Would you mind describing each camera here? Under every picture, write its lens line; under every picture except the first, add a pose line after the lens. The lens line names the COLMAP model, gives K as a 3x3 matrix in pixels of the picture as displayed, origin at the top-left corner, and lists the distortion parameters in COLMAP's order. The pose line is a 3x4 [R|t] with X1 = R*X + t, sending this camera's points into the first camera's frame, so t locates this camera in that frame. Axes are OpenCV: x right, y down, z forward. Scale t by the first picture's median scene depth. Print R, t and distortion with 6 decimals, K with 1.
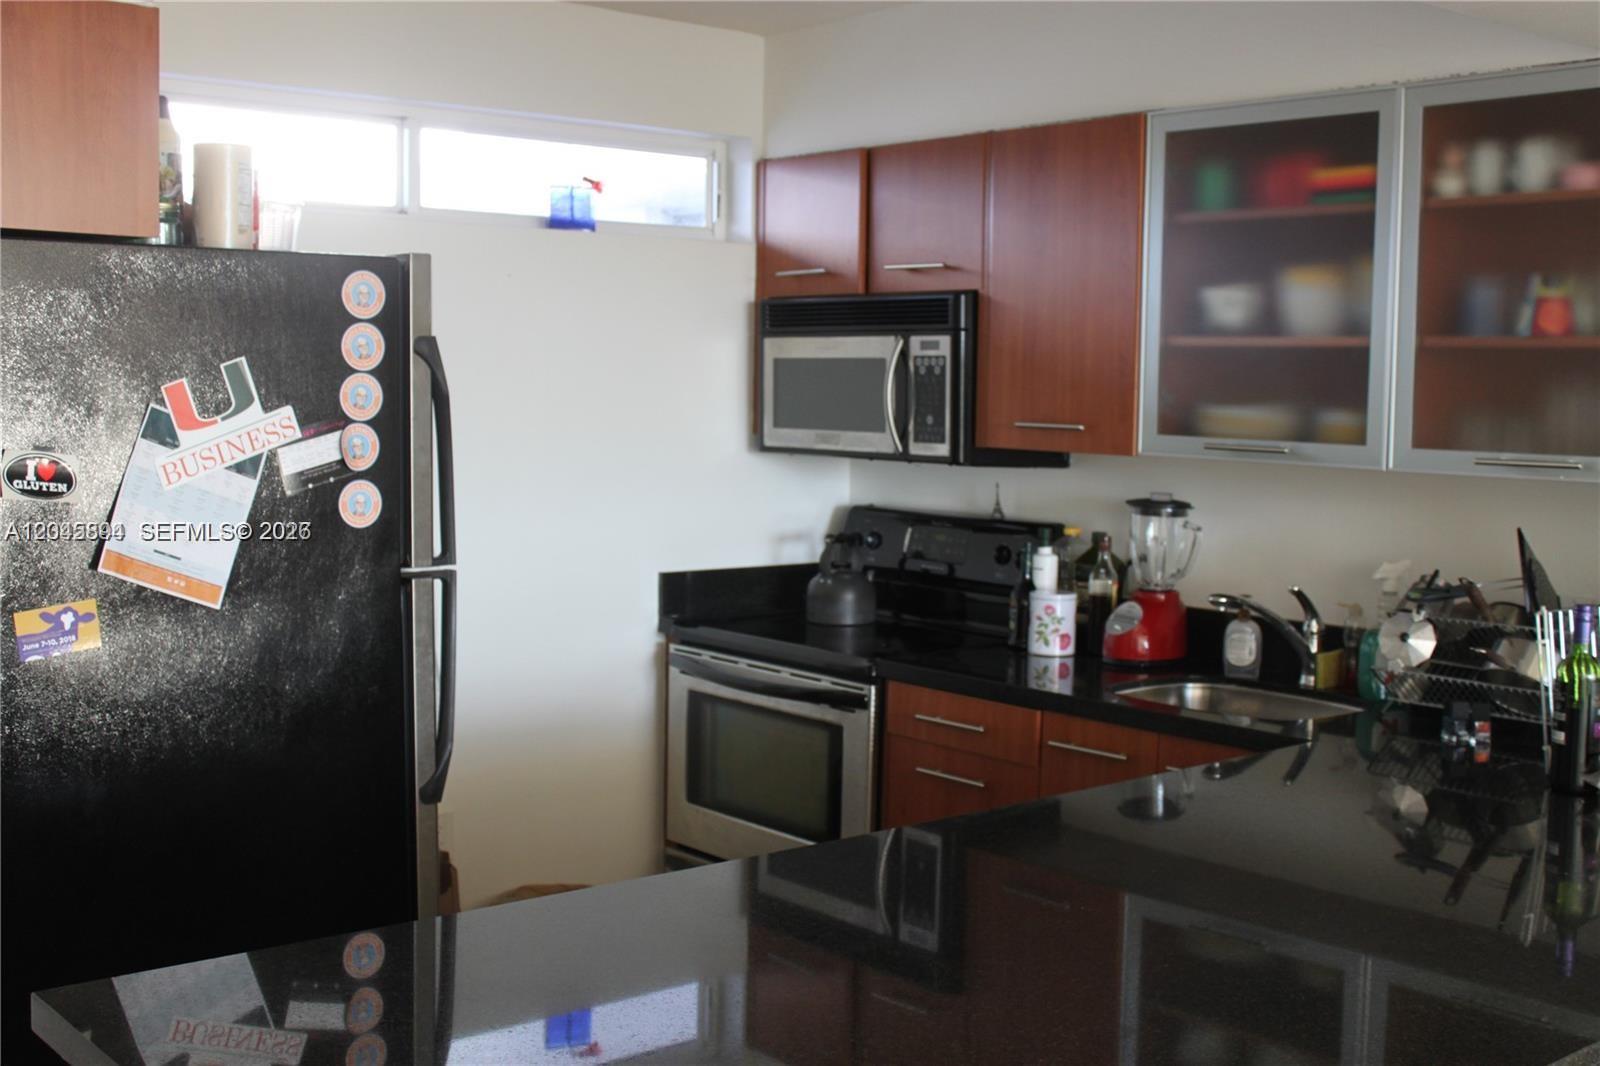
lens RADIAL K [[1853.6, 0, 800.0], [0, 1853.6, 533.0], [0, 0, 1]] dist [-0.077212, 0.068273]
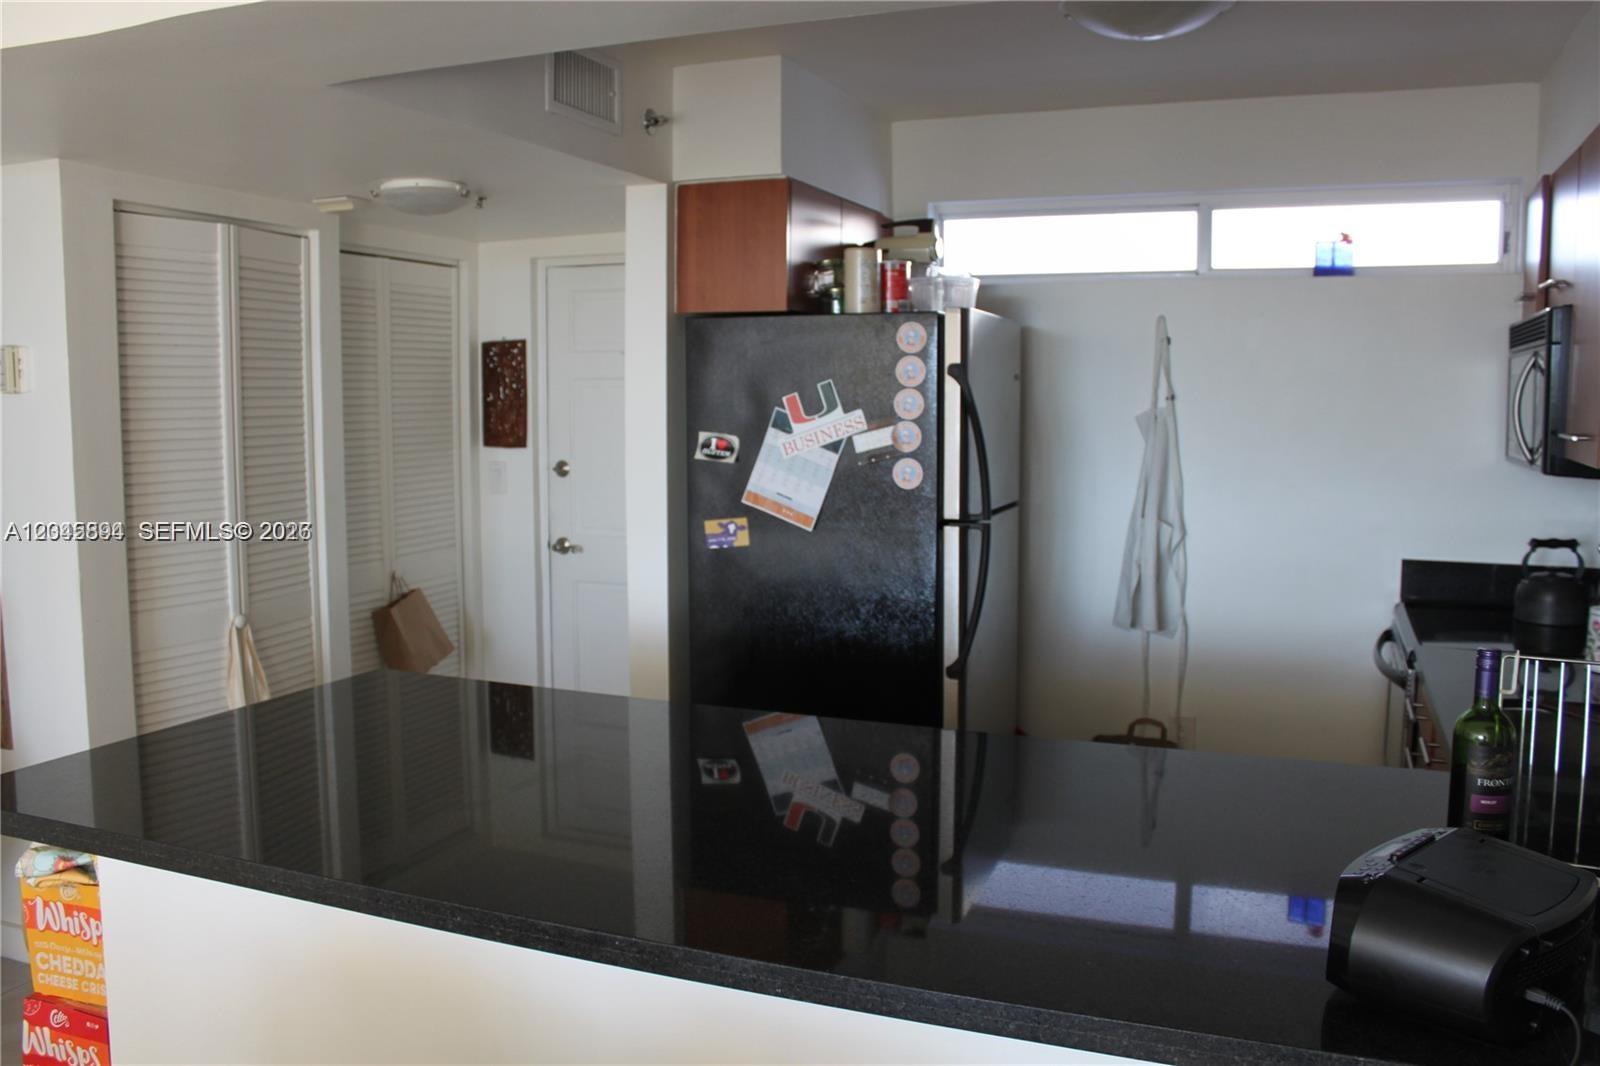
lens RADIAL K [[1302.2, 0, 802.1], [0, 1302.2, 512.8], [0, 0, 1]] dist [-0.111870, 0.001900]
pose [[0.470662, 0.066057, -0.879837, 0.660497], [-0.069366, 0.996877, 0.037737, -0.017700], [0.879583, 0.043270, 0.473774, 0.402660]]
